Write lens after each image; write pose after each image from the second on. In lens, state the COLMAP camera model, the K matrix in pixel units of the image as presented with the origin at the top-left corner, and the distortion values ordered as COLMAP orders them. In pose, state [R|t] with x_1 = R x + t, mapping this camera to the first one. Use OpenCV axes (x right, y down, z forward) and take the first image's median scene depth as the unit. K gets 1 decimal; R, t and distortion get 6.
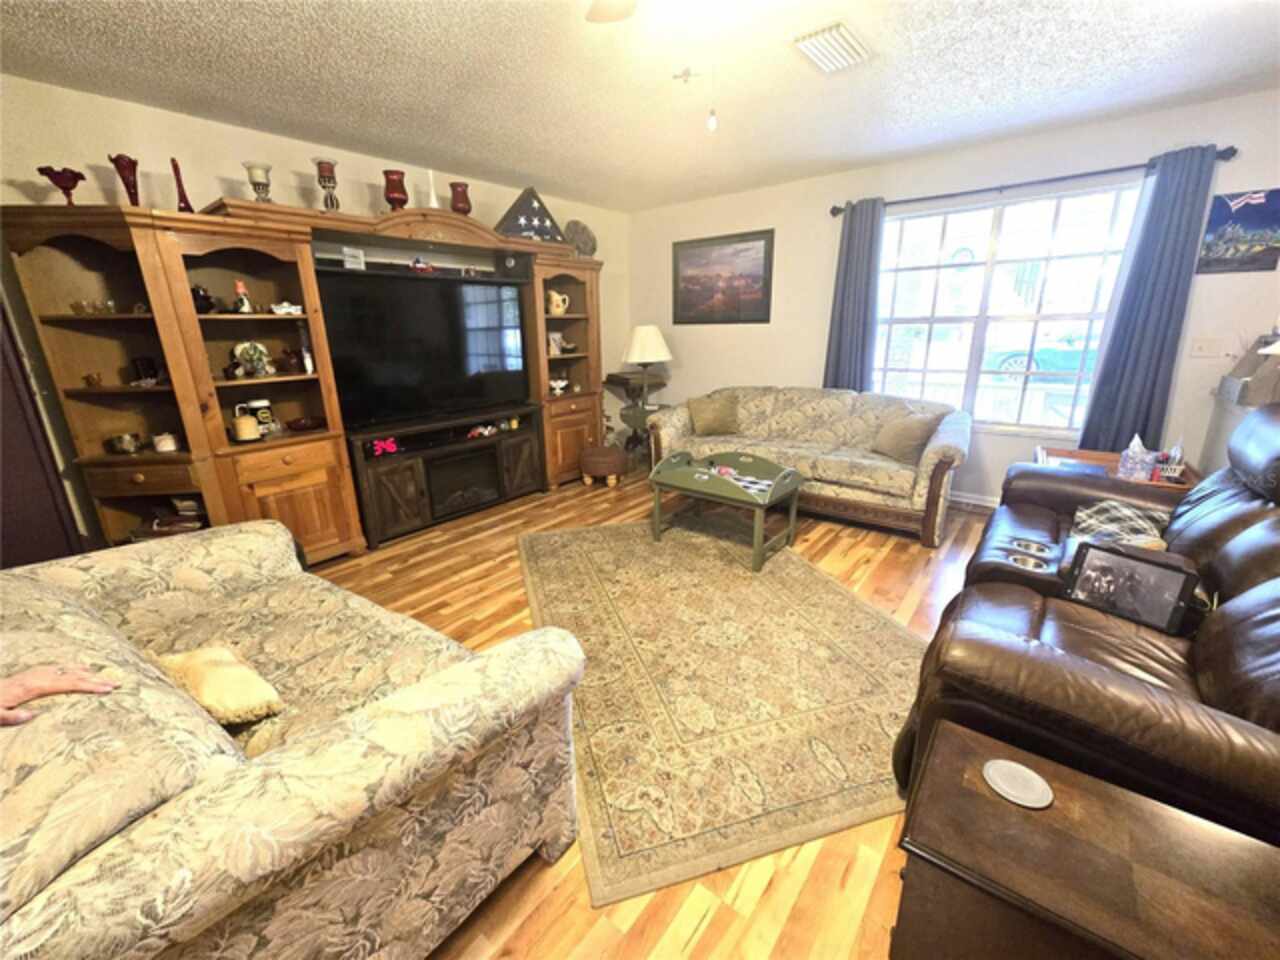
lens RADIAL K [[522.7, 0, 627.3], [0, 522.7, 476.3], [0, 0, 1]] dist [0.001020, -0.000143]
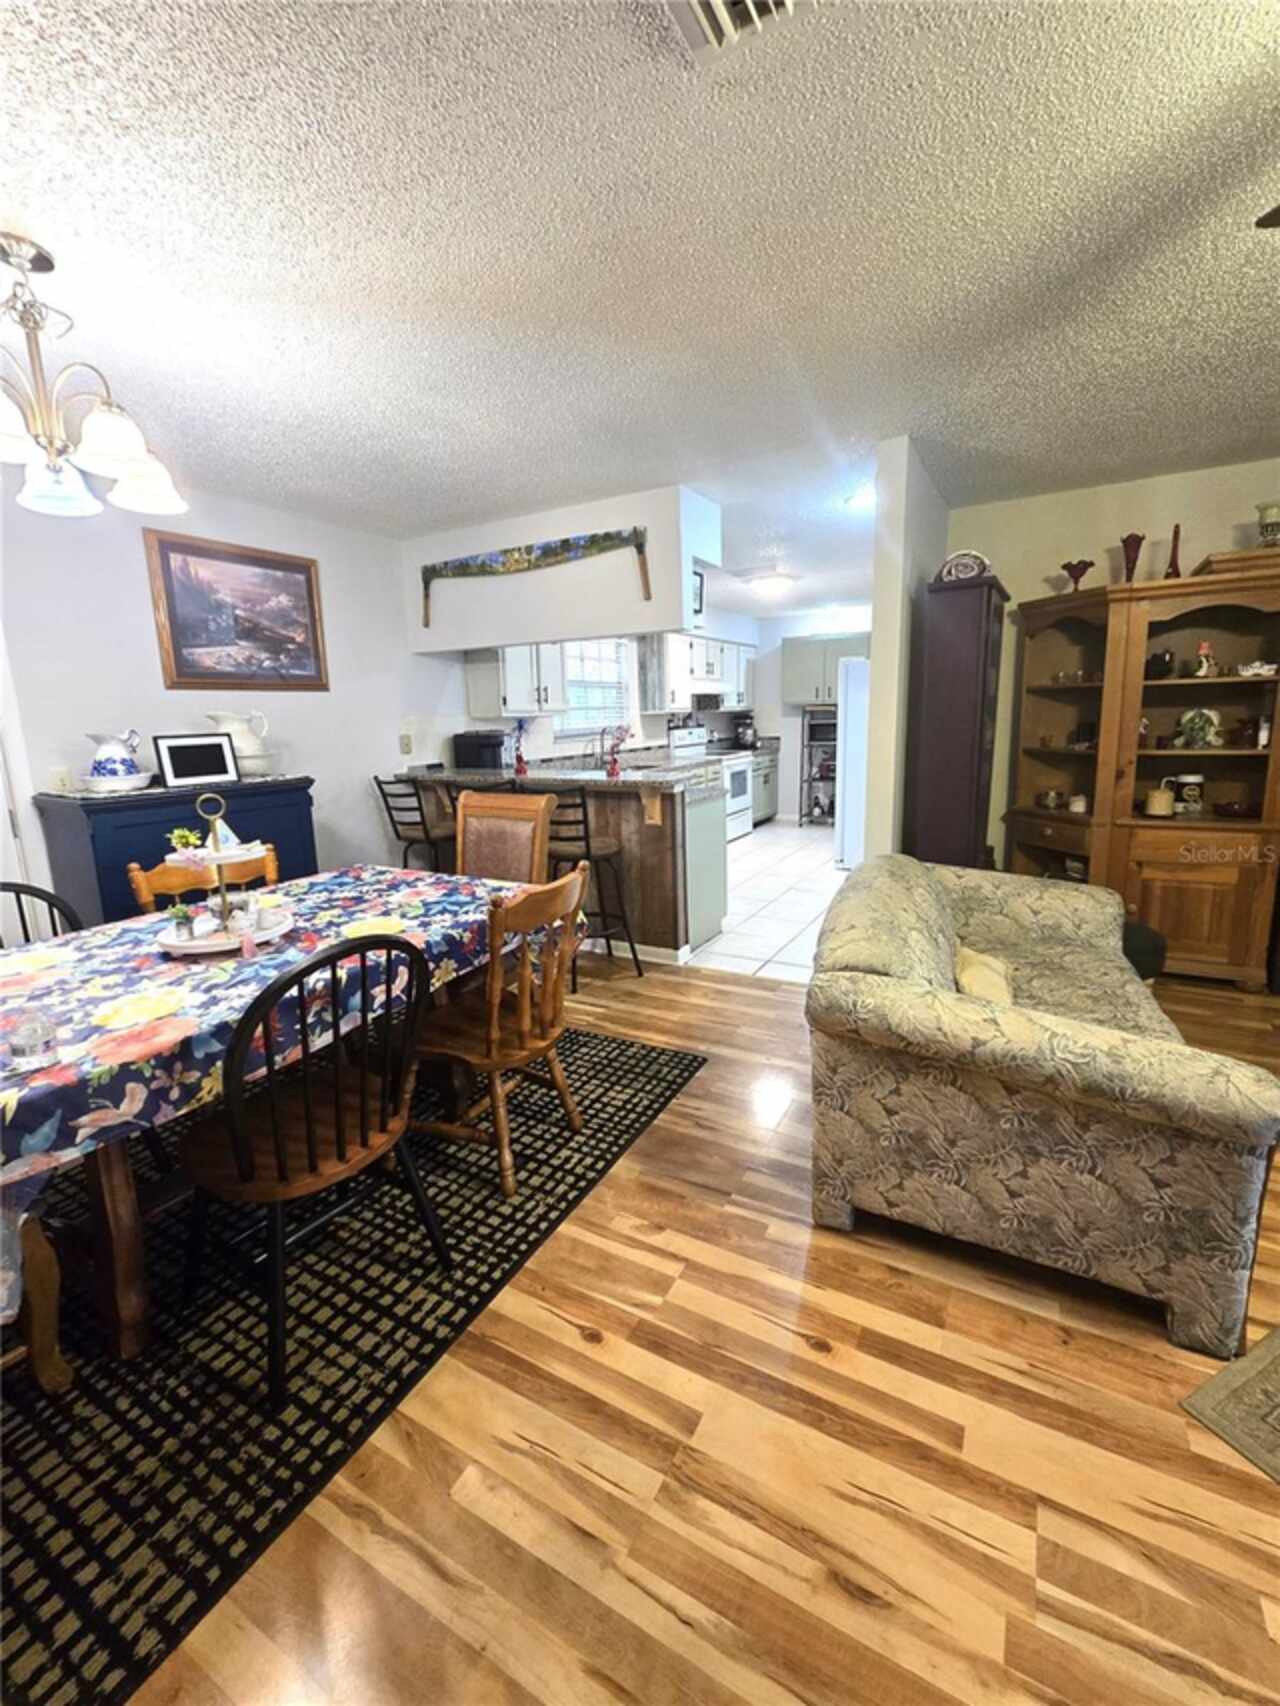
lens RADIAL K [[696.6, 0, 652.1], [0, 696.6, 845.7], [0, 0, 1]] dist [0.001020, -0.000143]
pose [[0.179558, 0.198010, -0.963614, 0.275757], [-0.246587, 0.957321, 0.150768, 0.013518], [0.952341, 0.210543, 0.220721, -0.084435]]
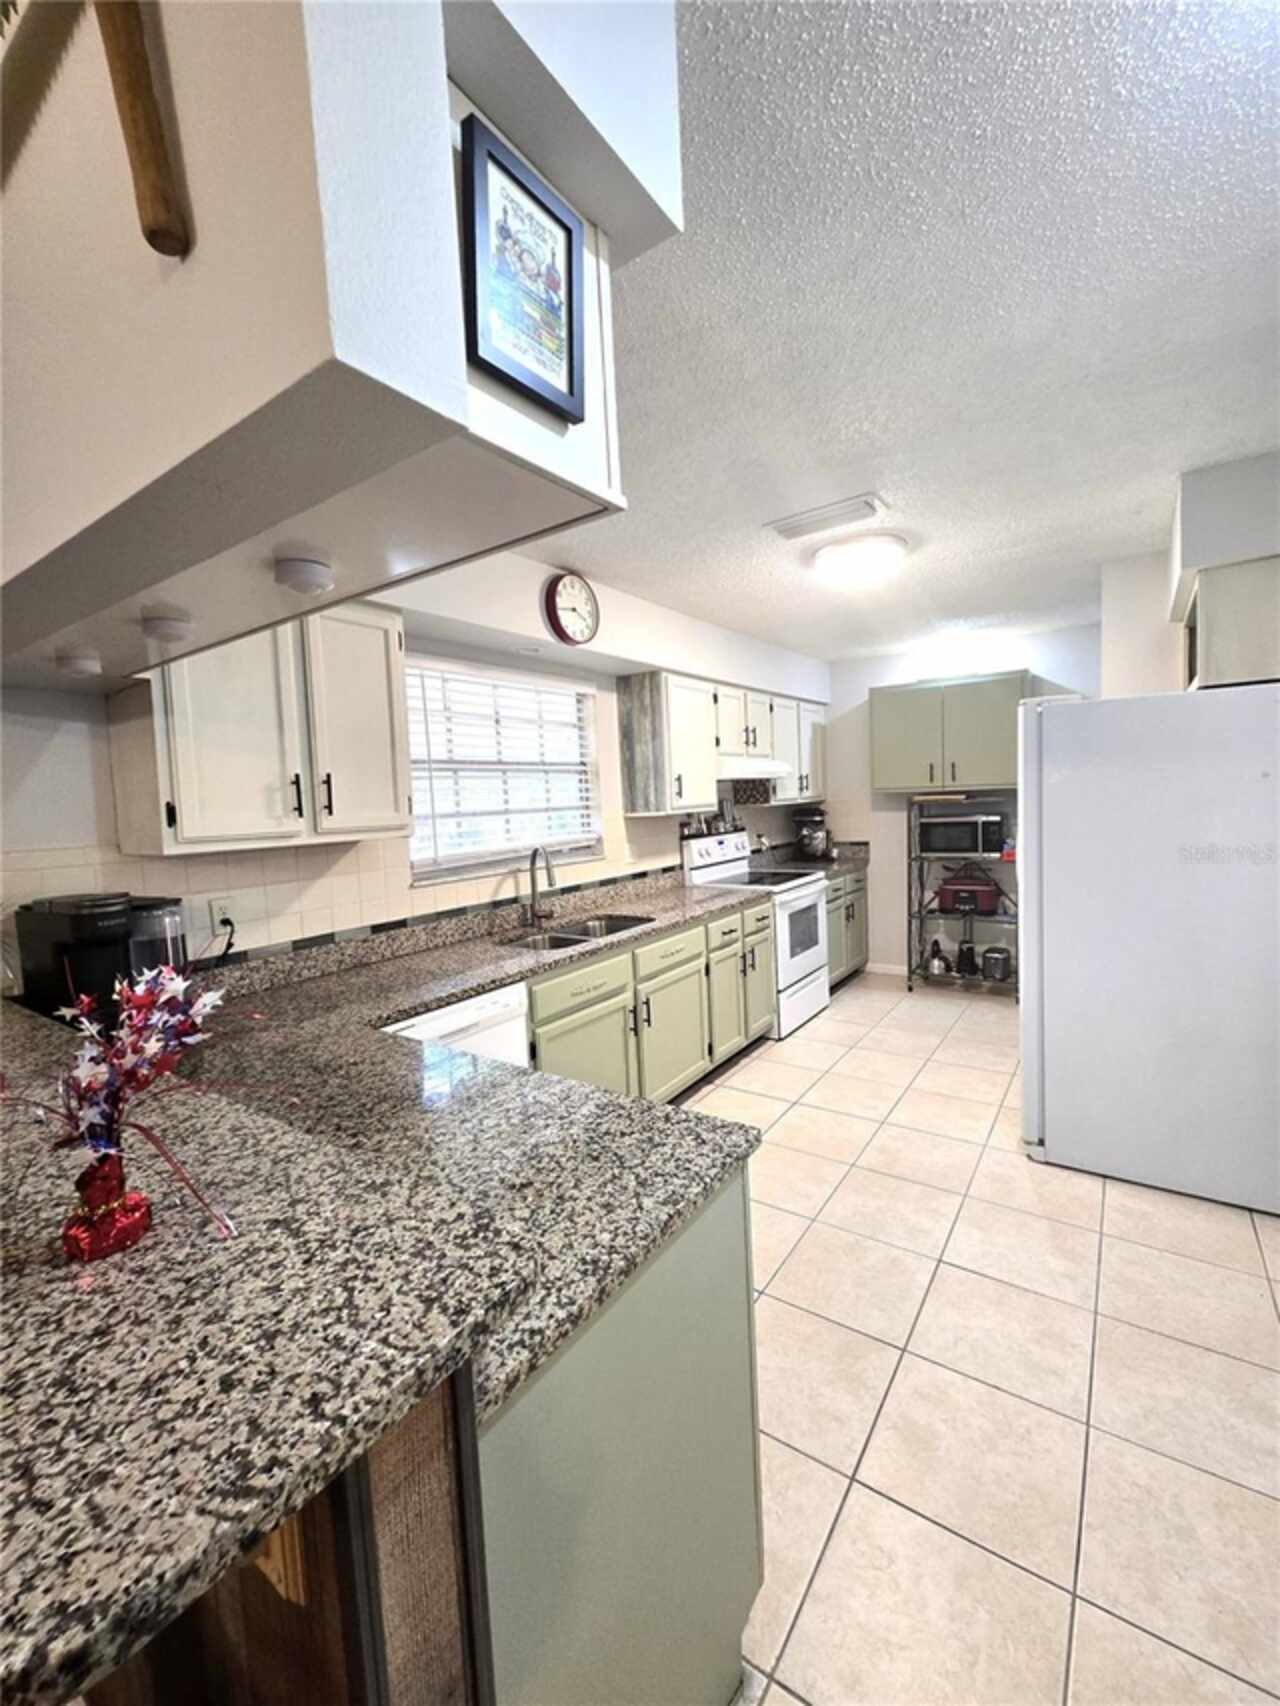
lens RADIAL K [[696.6, 0, 648.7], [0, 696.6, 846.1], [0, 0, 1]] dist [0.001020, -0.000143]
pose [[0.080894, 0.086127, -0.992995, -0.724119], [-0.232240, 0.970467, 0.065254, -0.088447], [0.969289, 0.225335, 0.098508, 0.221851]]
